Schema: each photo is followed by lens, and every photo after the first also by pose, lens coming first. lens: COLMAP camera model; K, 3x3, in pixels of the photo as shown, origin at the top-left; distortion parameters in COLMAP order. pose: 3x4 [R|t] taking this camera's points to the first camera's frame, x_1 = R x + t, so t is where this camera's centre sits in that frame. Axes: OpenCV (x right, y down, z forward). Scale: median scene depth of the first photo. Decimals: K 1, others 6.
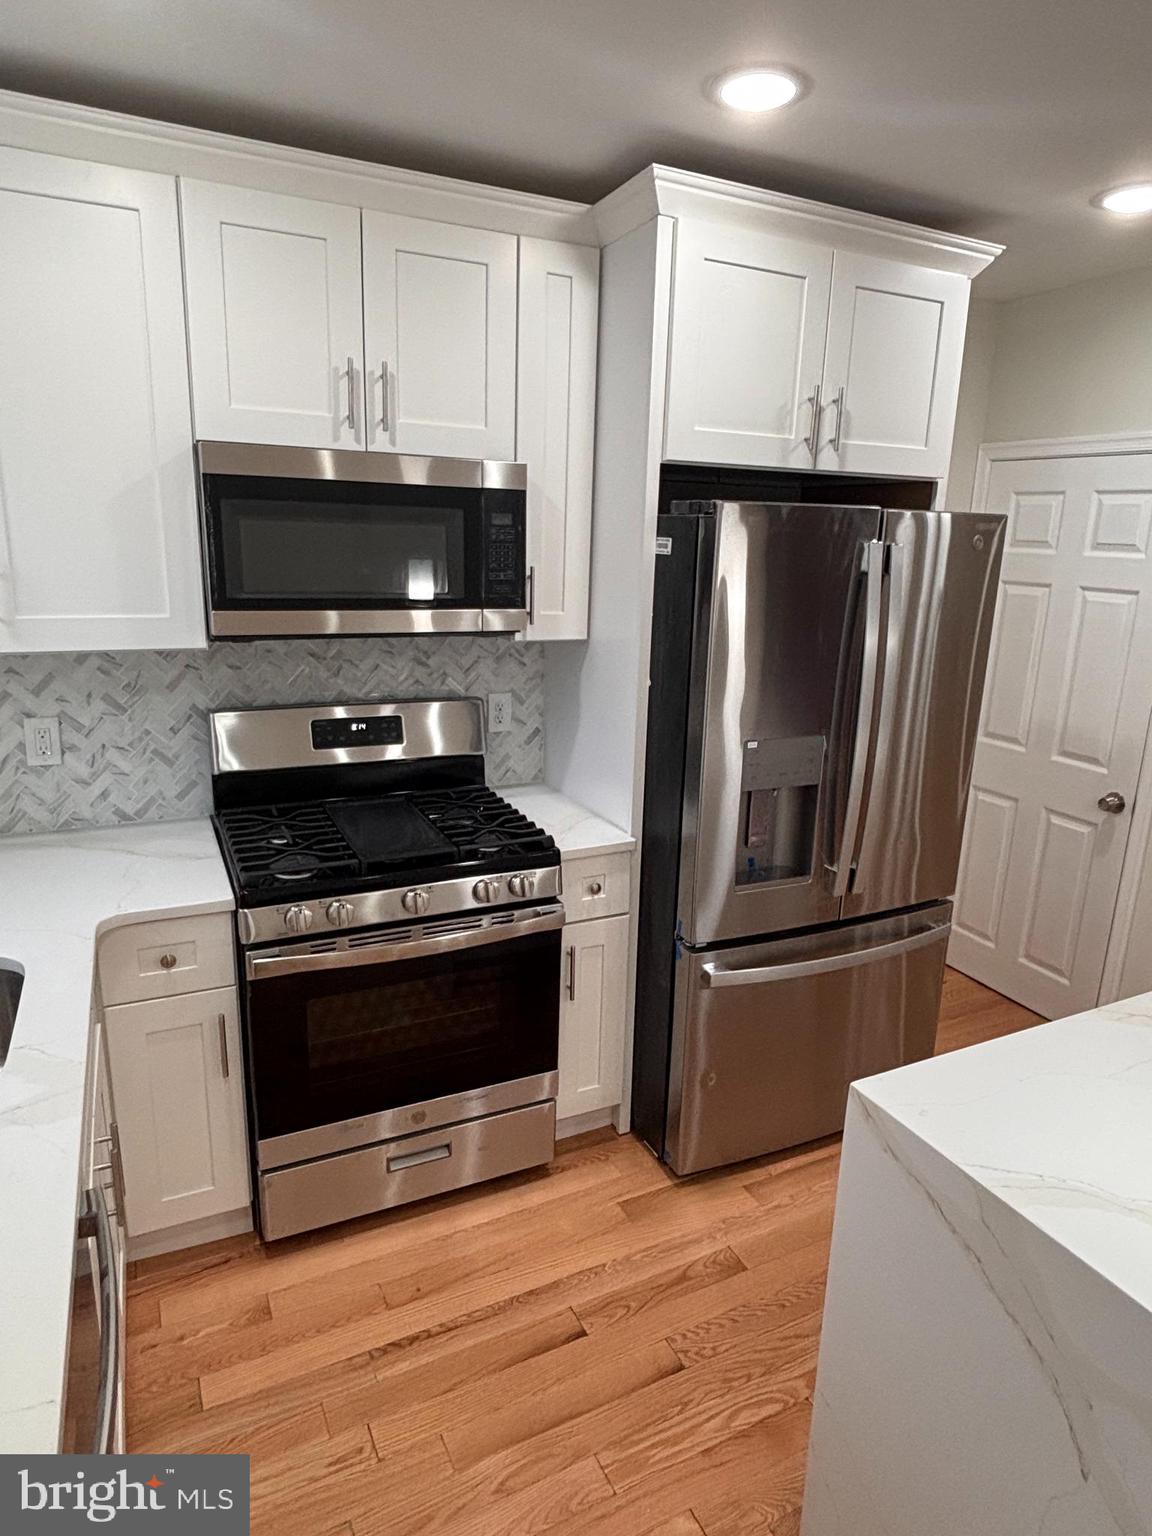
lens RADIAL K [[928.0, 0, 587.0], [0, 928.0, 770.2], [0, 0, 1]] dist [0.026813, -0.033424]
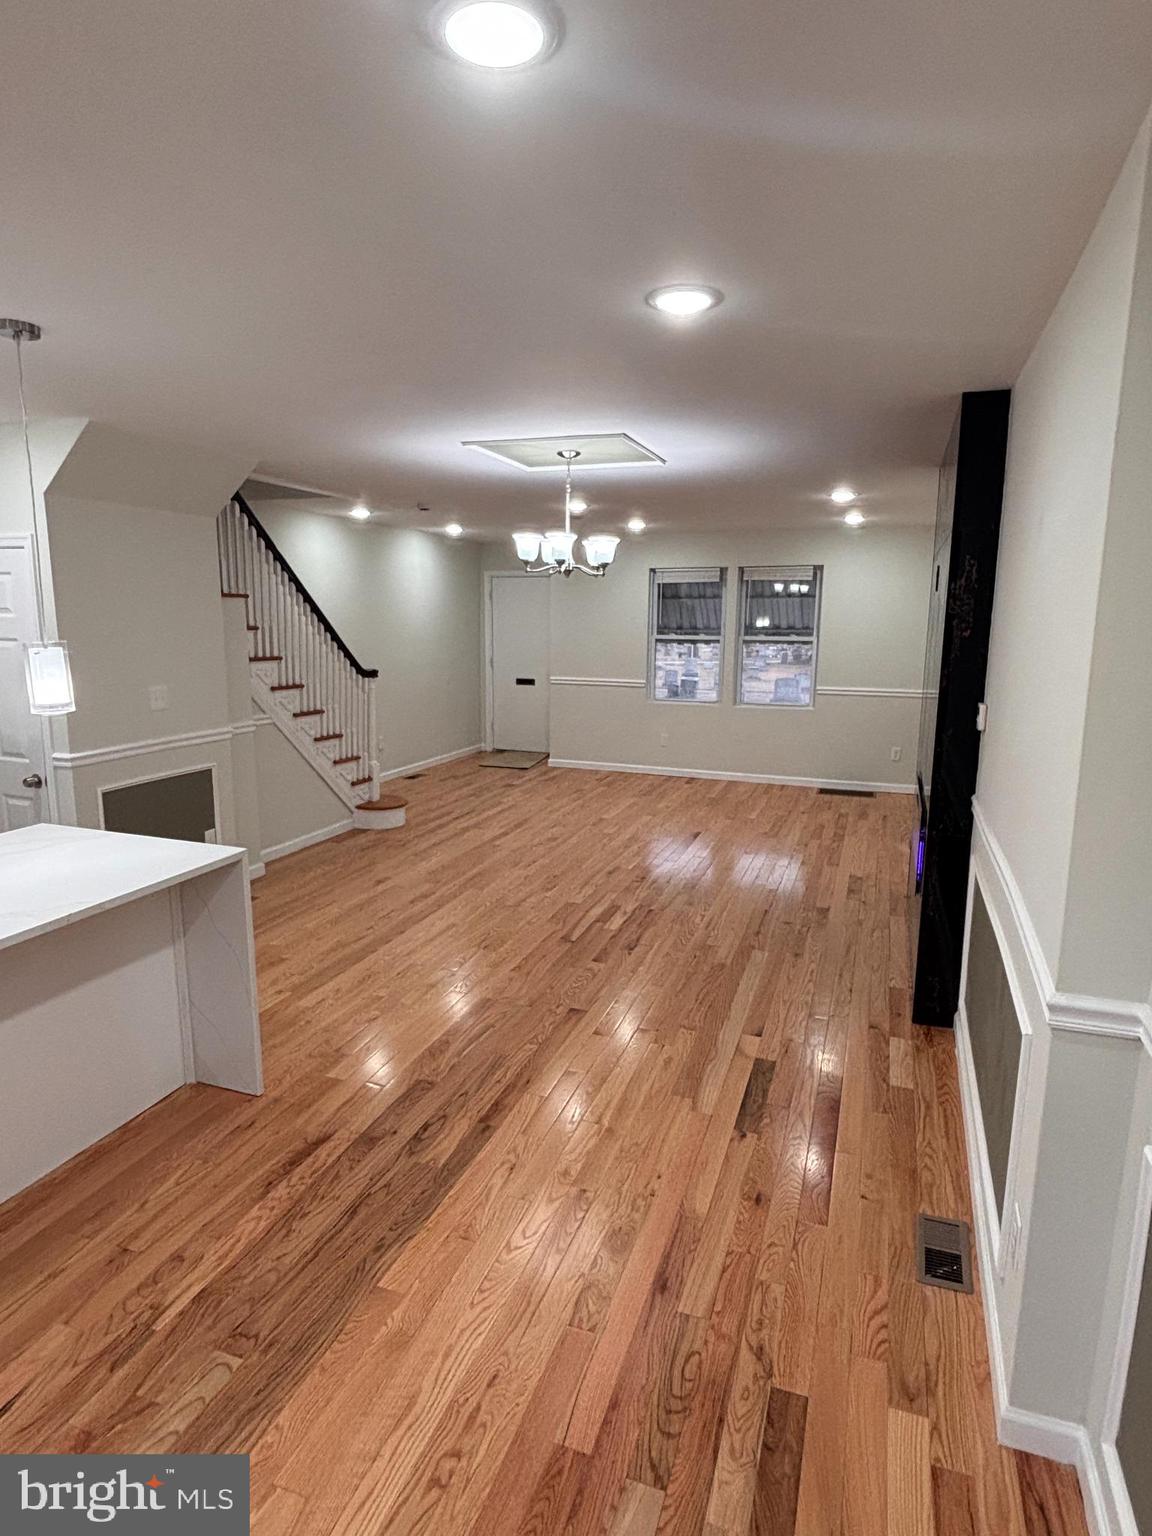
lens RADIAL K [[866.6, 0, 579.6], [0, 866.6, 766.3], [0, 0, 1]] dist [0.004474, -0.007287]
pose [[0.723684, -0.141308, 0.675510, 0.347927], [0.180431, 0.983509, 0.012439, 0.196556], [-0.666127, 0.112881, 0.737246, -0.765707]]
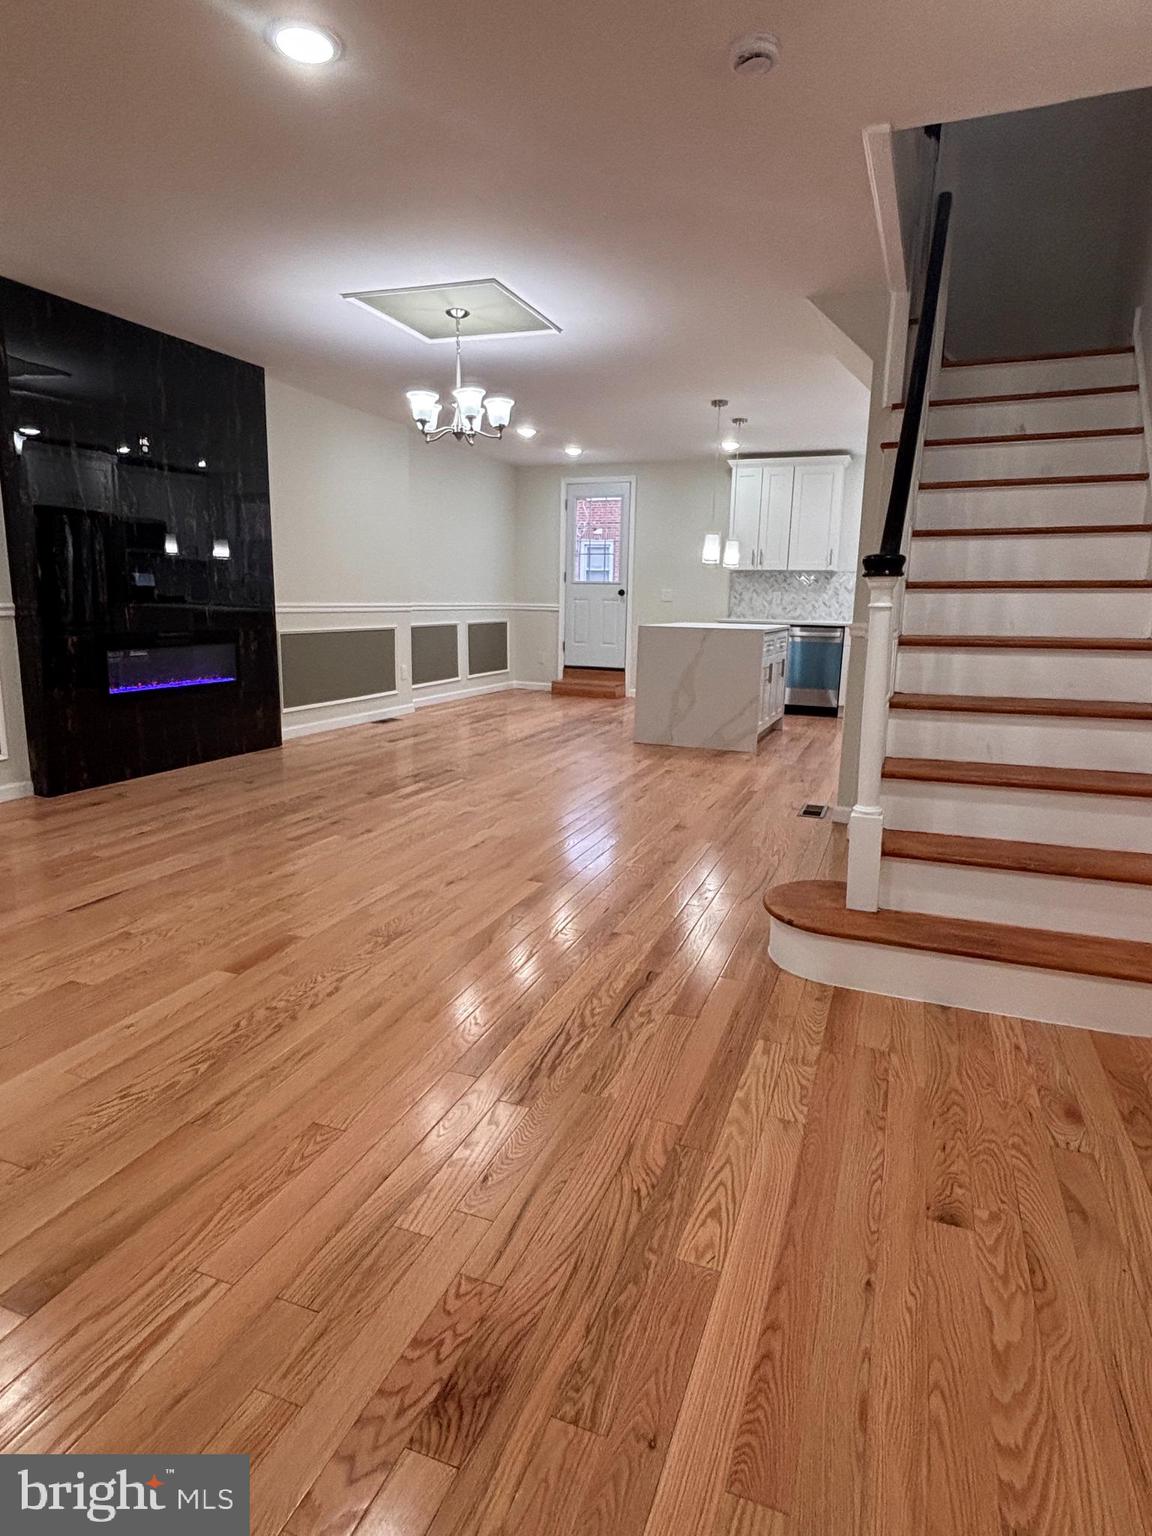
lens RADIAL K [[866.6, 0, 573.4], [0, 866.6, 767.1], [0, 0, 1]] dist [0.004474, -0.007287]
pose [[-0.746904, 0.085155, -0.659457, 2.843823], [-0.205760, 0.913488, 0.351003, -0.268309], [0.632295, 0.397856, -0.664766, 2.366317]]
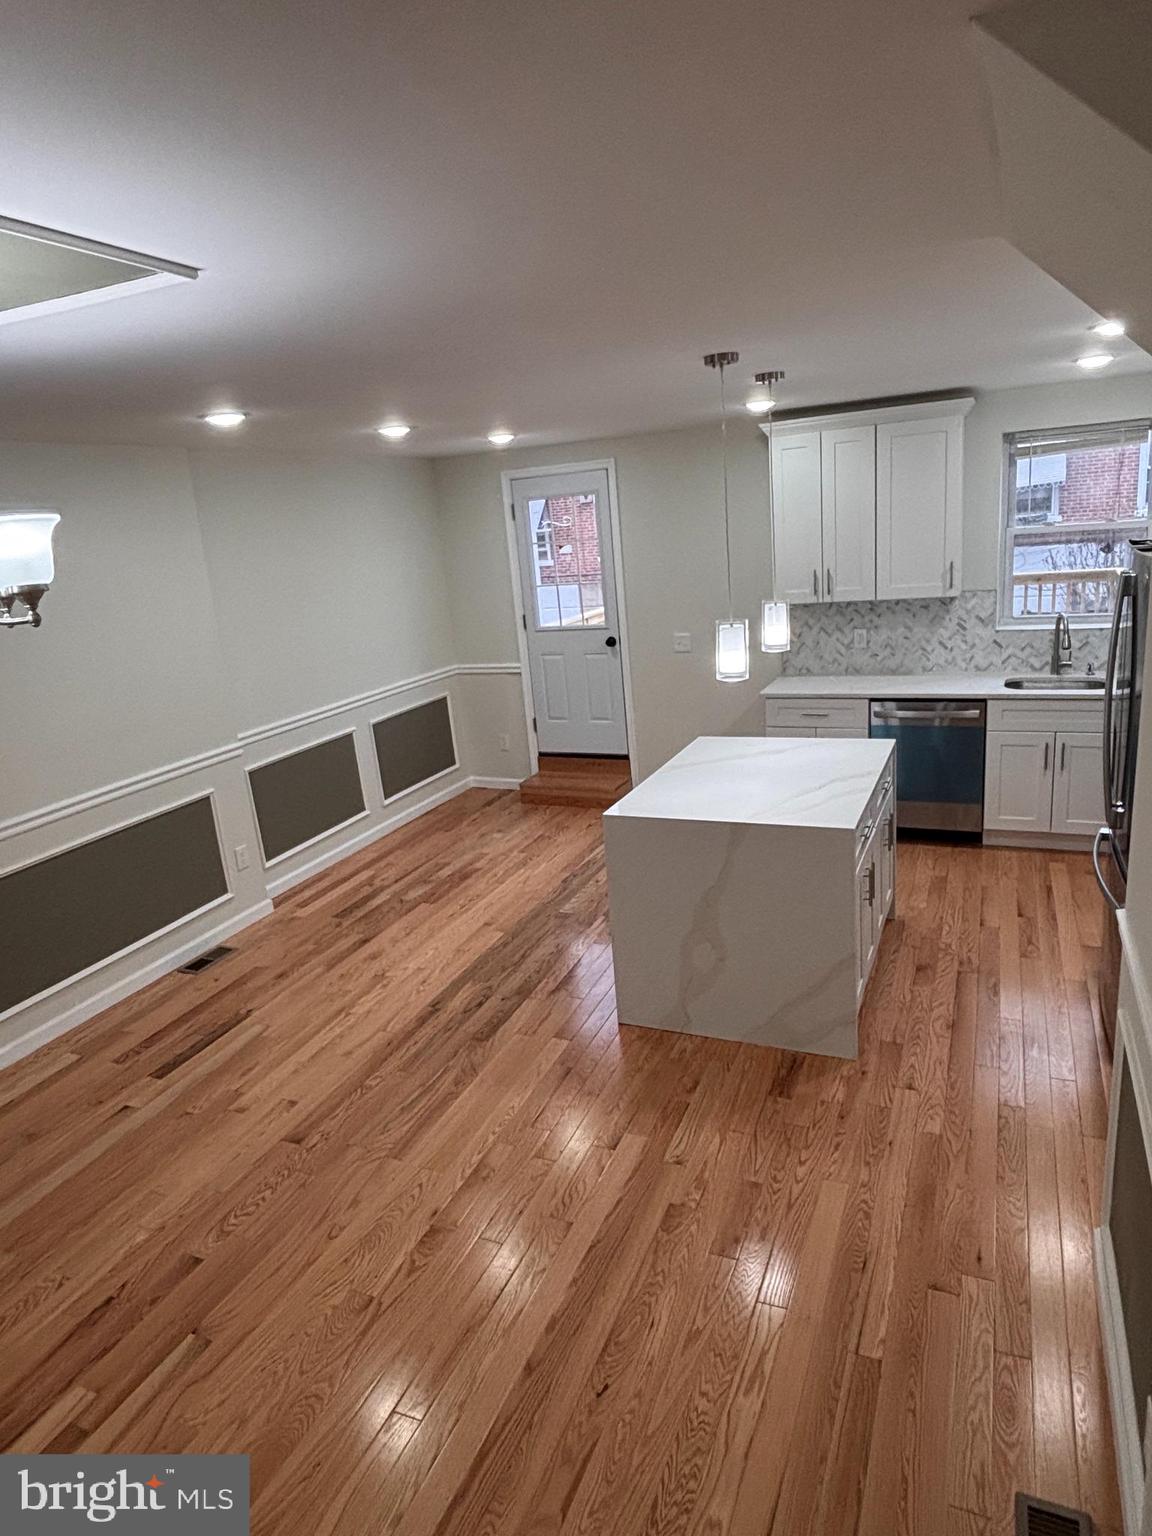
lens RADIAL K [[928.0, 0, 576.7], [0, 928.0, 767.8], [0, 0, 1]] dist [0.026813, -0.033424]
pose [[-0.774041, 0.199347, -0.600934, 1.756440], [-0.095542, 0.901493, 0.422115, -0.461440], [0.625885, 0.384149, -0.678747, 1.454787]]
